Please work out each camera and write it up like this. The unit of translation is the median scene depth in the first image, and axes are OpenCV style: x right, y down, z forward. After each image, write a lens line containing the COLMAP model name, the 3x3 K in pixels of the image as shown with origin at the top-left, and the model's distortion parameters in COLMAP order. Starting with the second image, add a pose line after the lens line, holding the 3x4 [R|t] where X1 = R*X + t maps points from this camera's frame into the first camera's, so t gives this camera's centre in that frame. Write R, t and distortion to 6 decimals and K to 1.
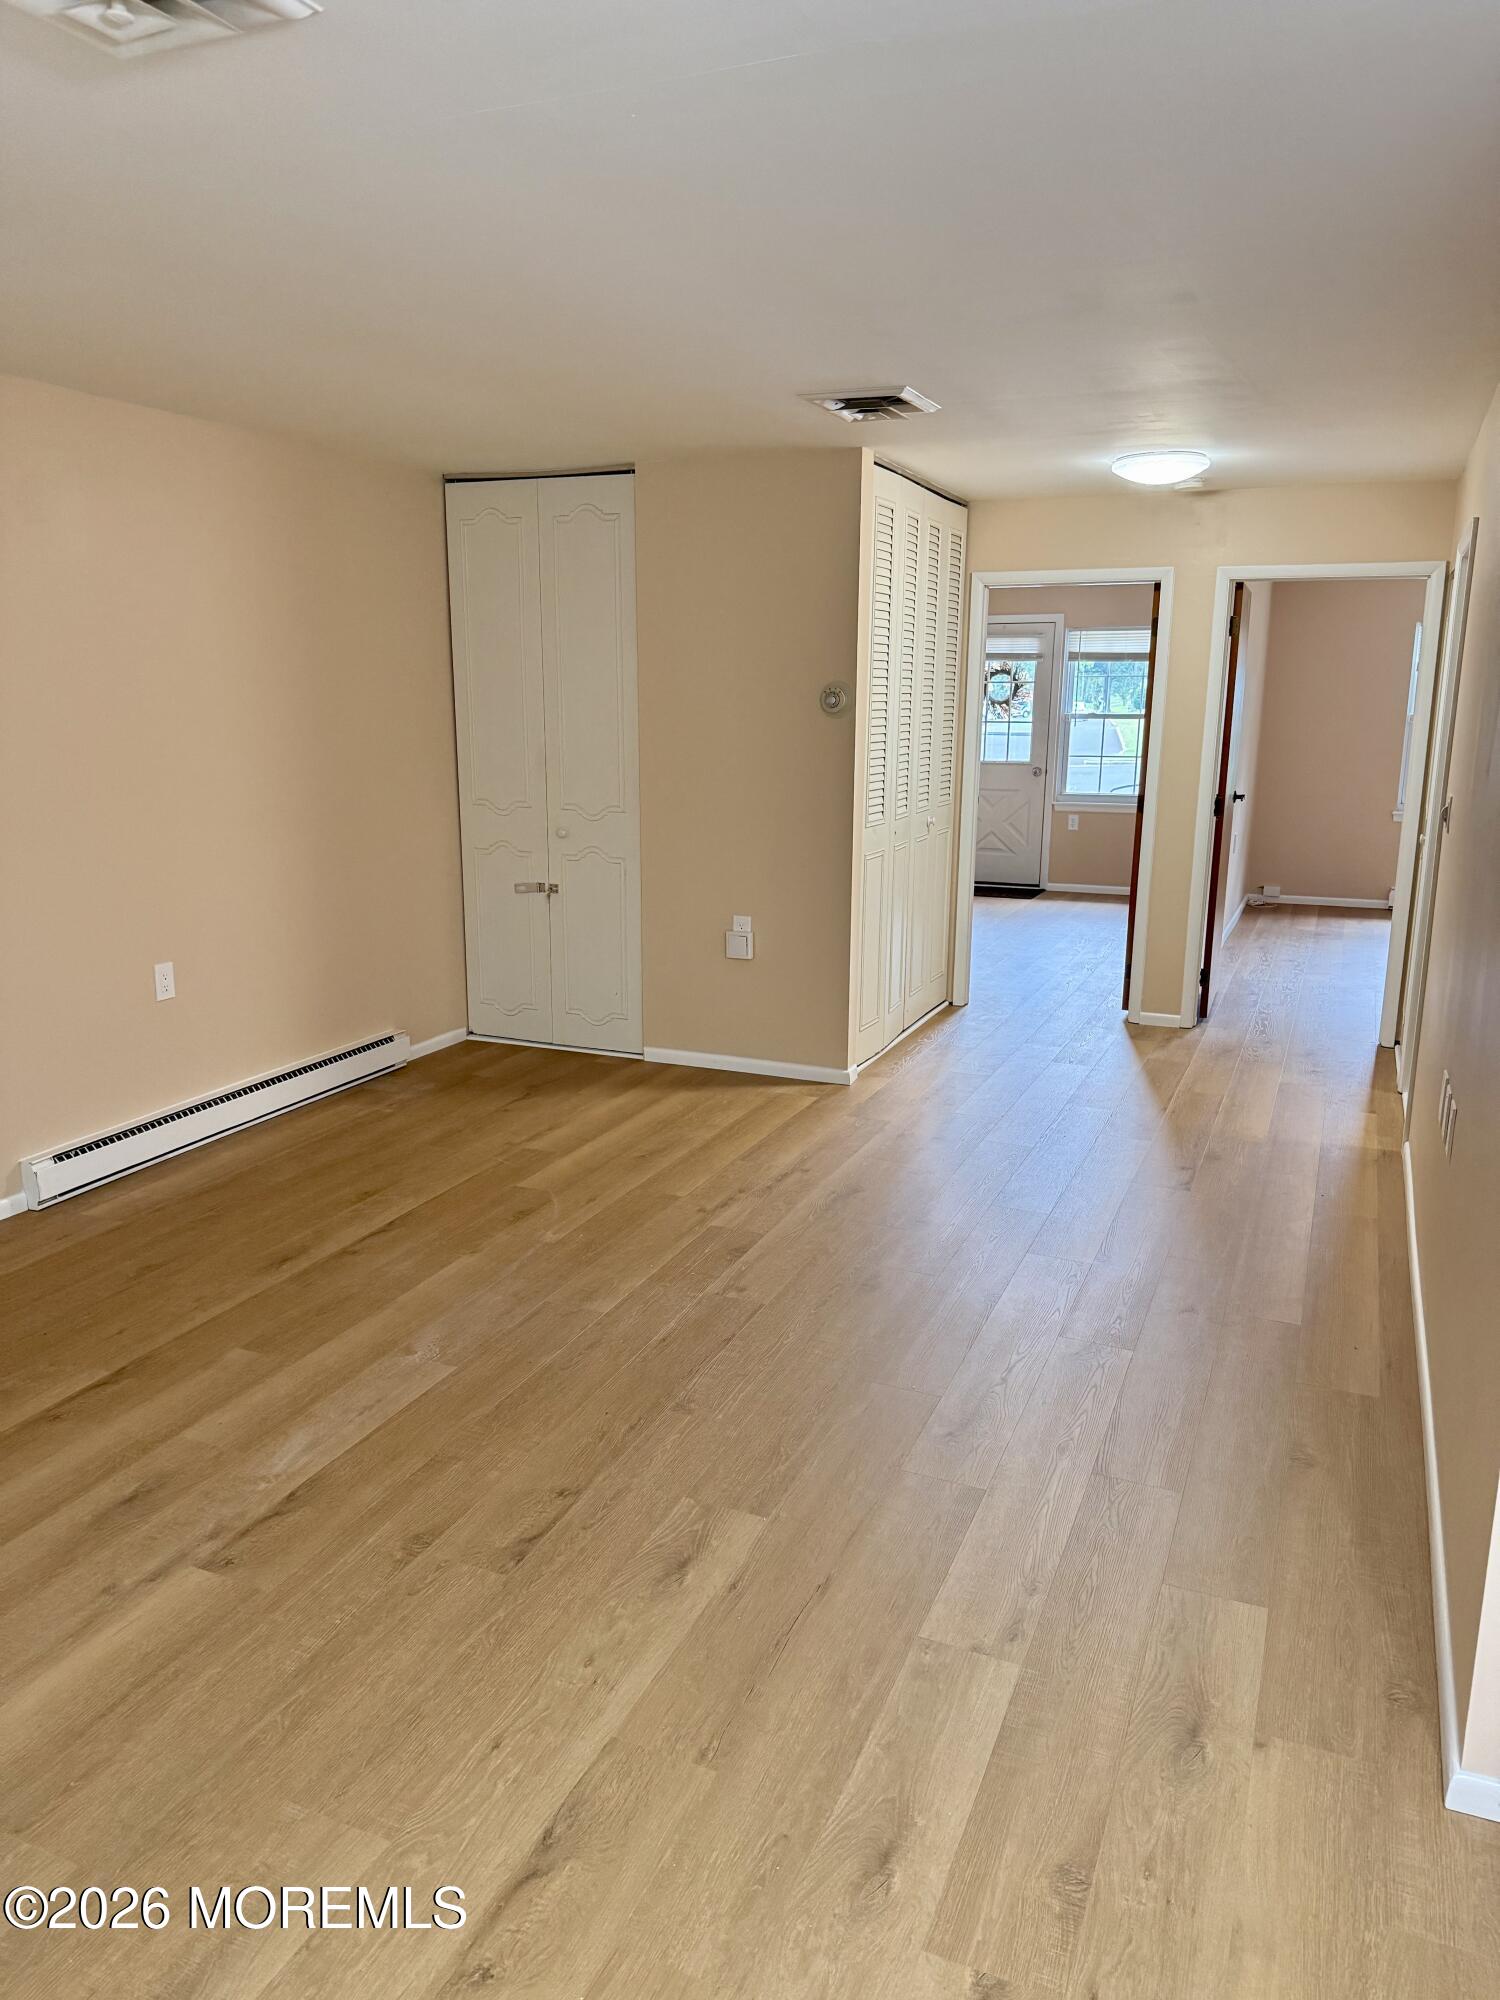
lens RADIAL K [[1404.0, 0, 747.6], [0, 1404.0, 1010.0], [0, 0, 1]] dist [0.063541, -0.094810]
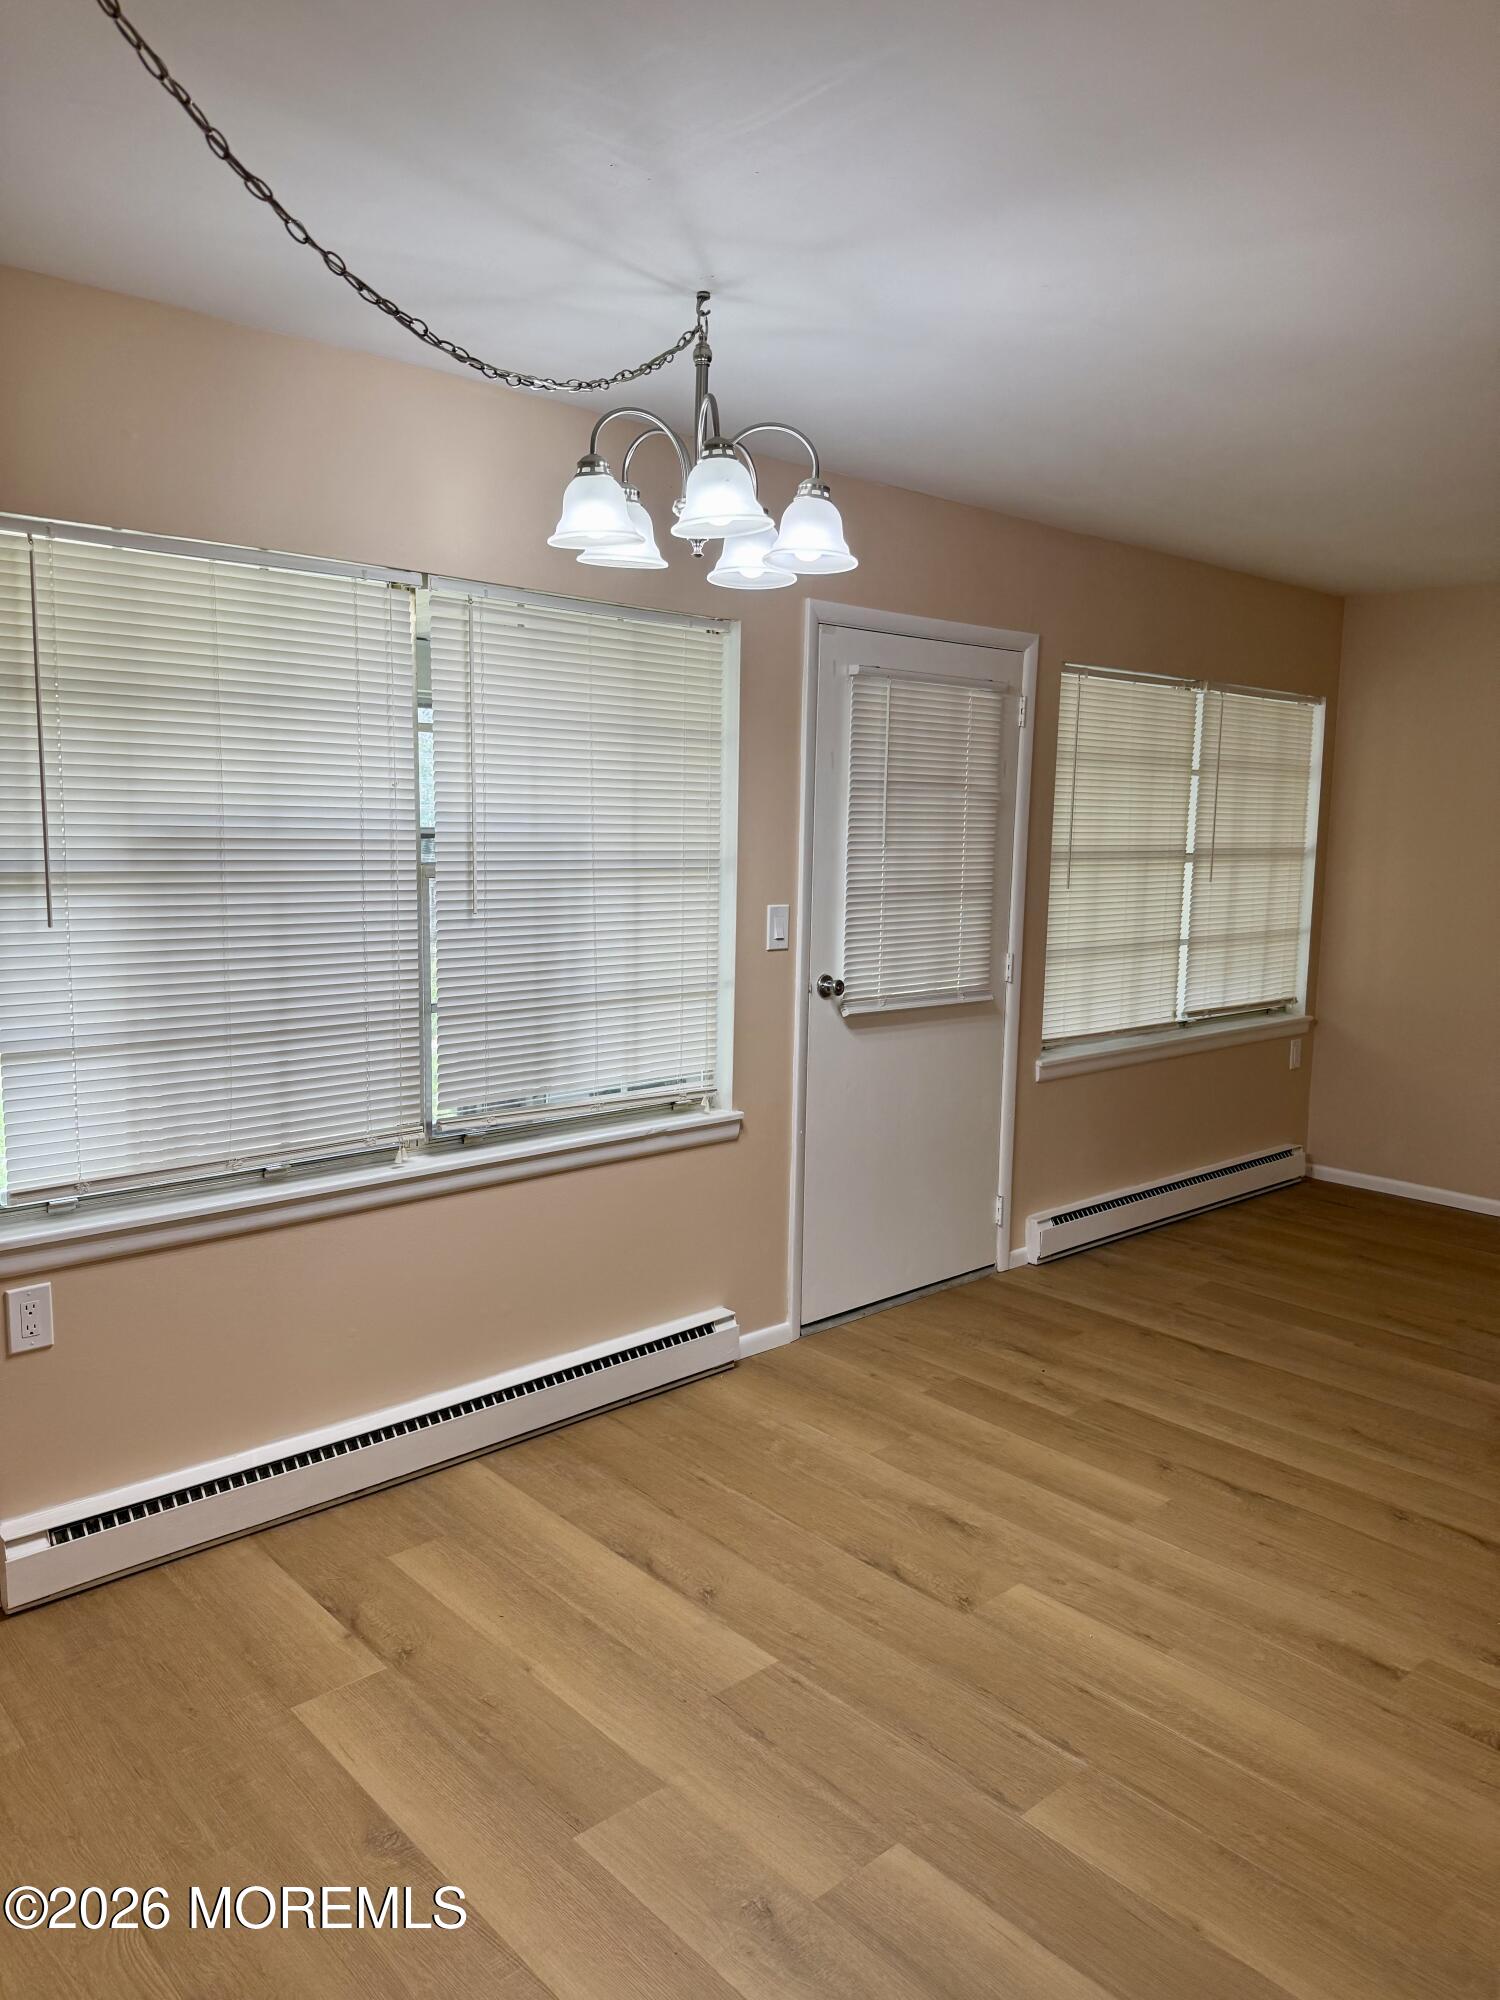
lens RADIAL K [[1443.1, 0, 740.9], [0, 1443.1, 1004.0], [0, 0, 1]] dist [0.101116, -0.102597]
pose [[-0.411130, 0.109648, -0.904958, 0.762252], [-0.234349, 0.946660, 0.221168, -0.058964], [0.880938, 0.303005, -0.363505, 0.329061]]
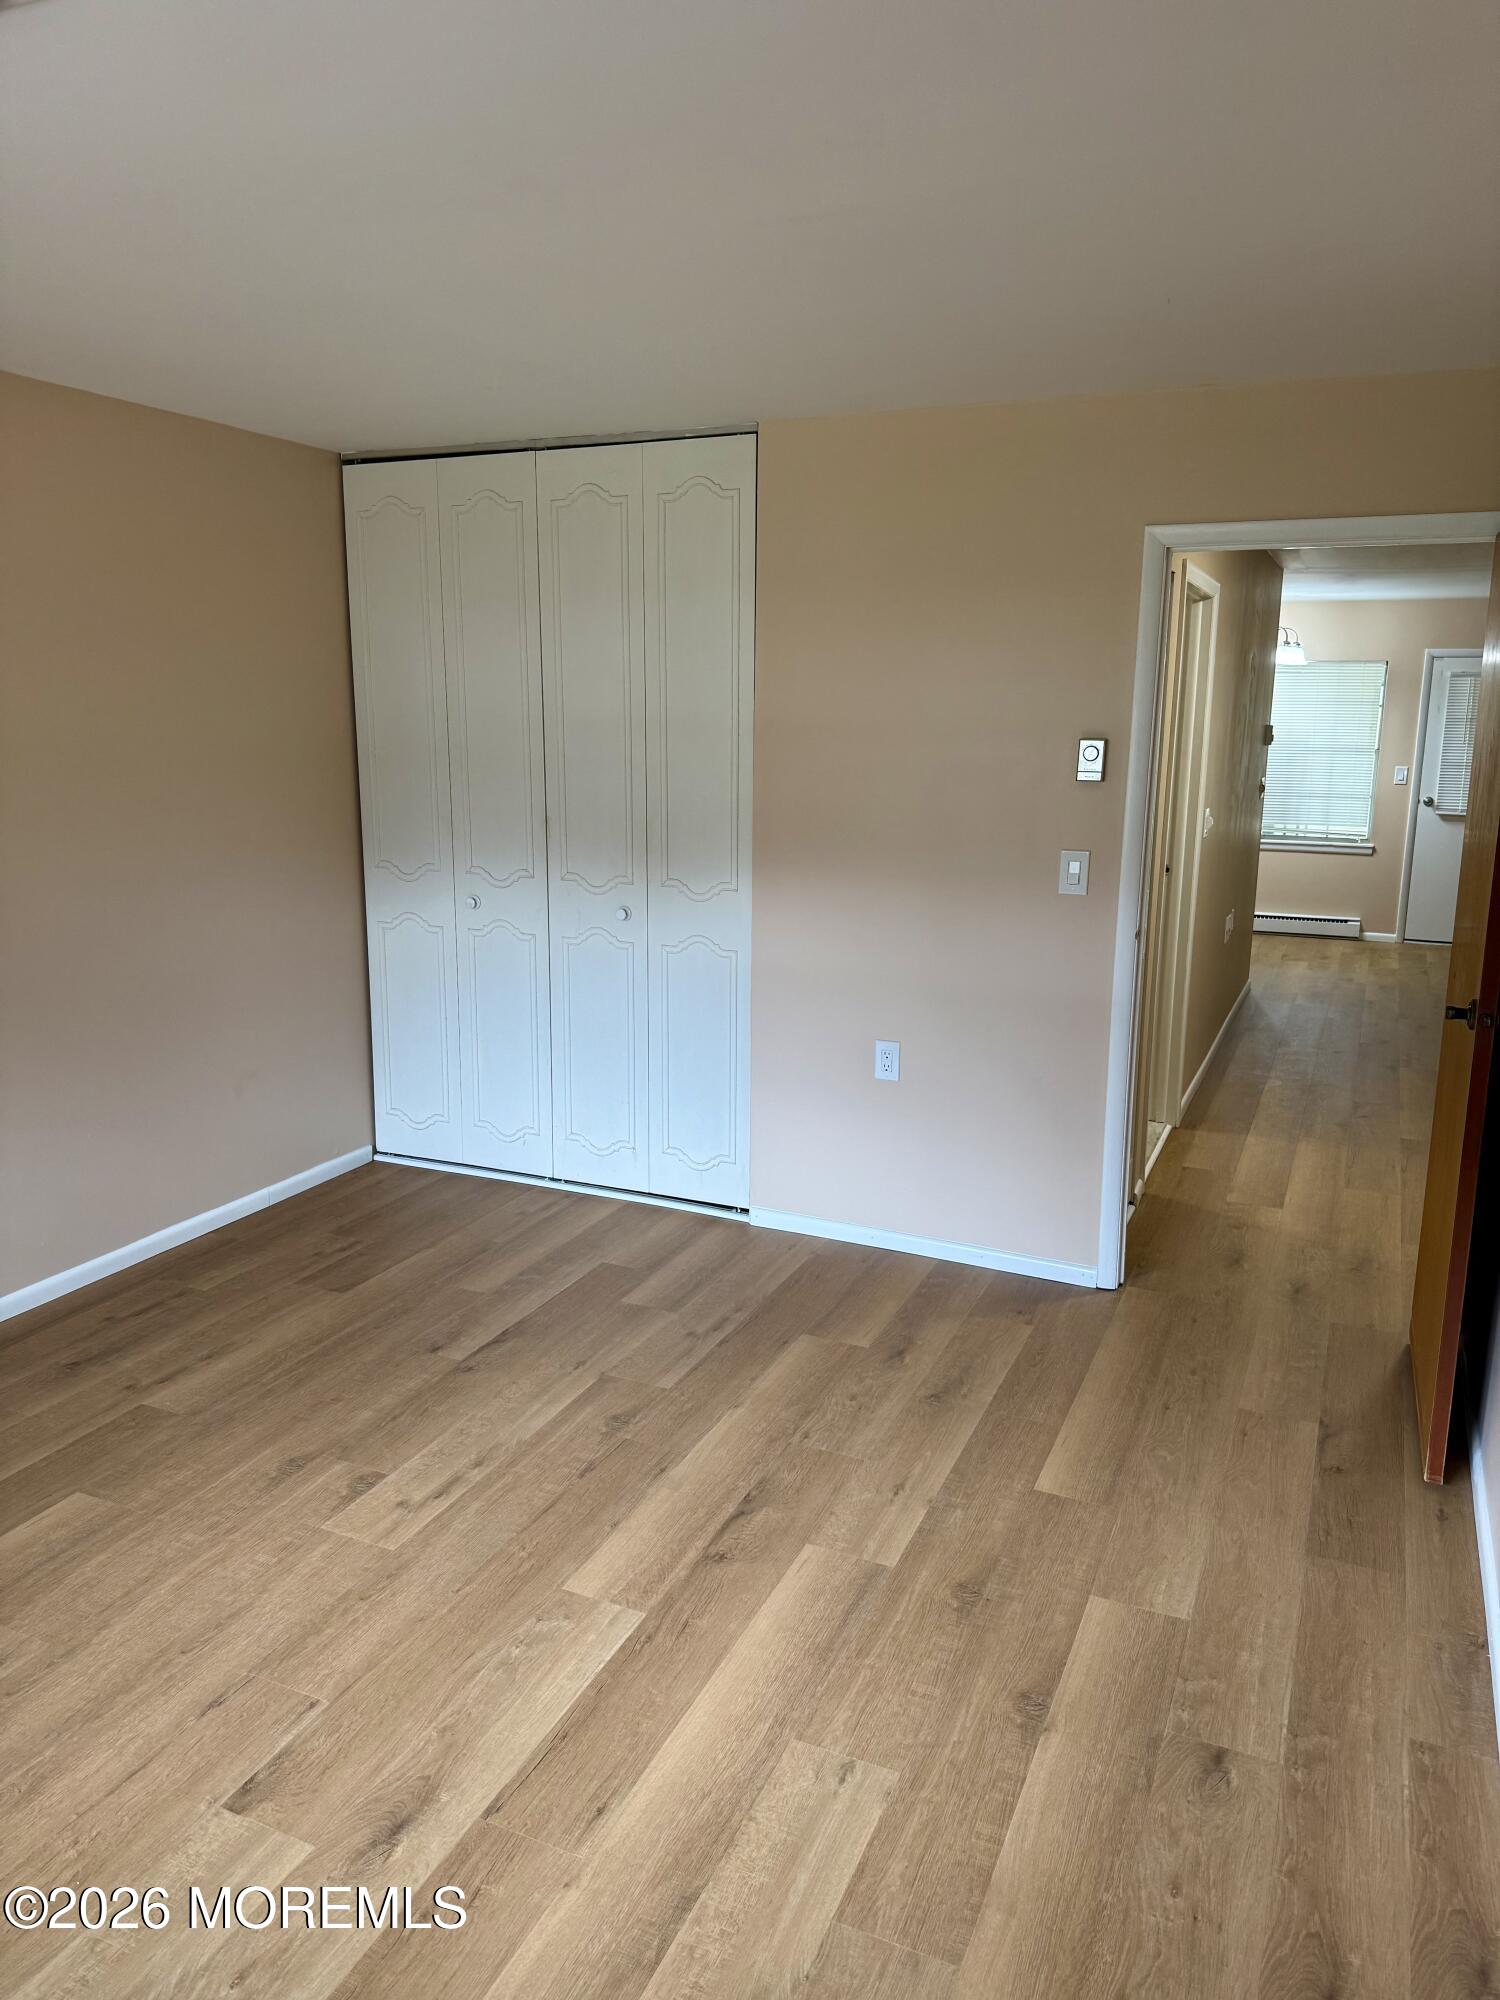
lens RADIAL K [[1404.0, 0, 747.6], [0, 1404.0, 1010.0], [0, 0, 1]] dist [0.063541, -0.094810]
pose [[-0.999667, -0.020157, 0.016111, 0.971176], [-0.011373, 0.904613, 0.426081, -0.580848], [-0.023163, 0.425756, -0.904541, 2.462385]]
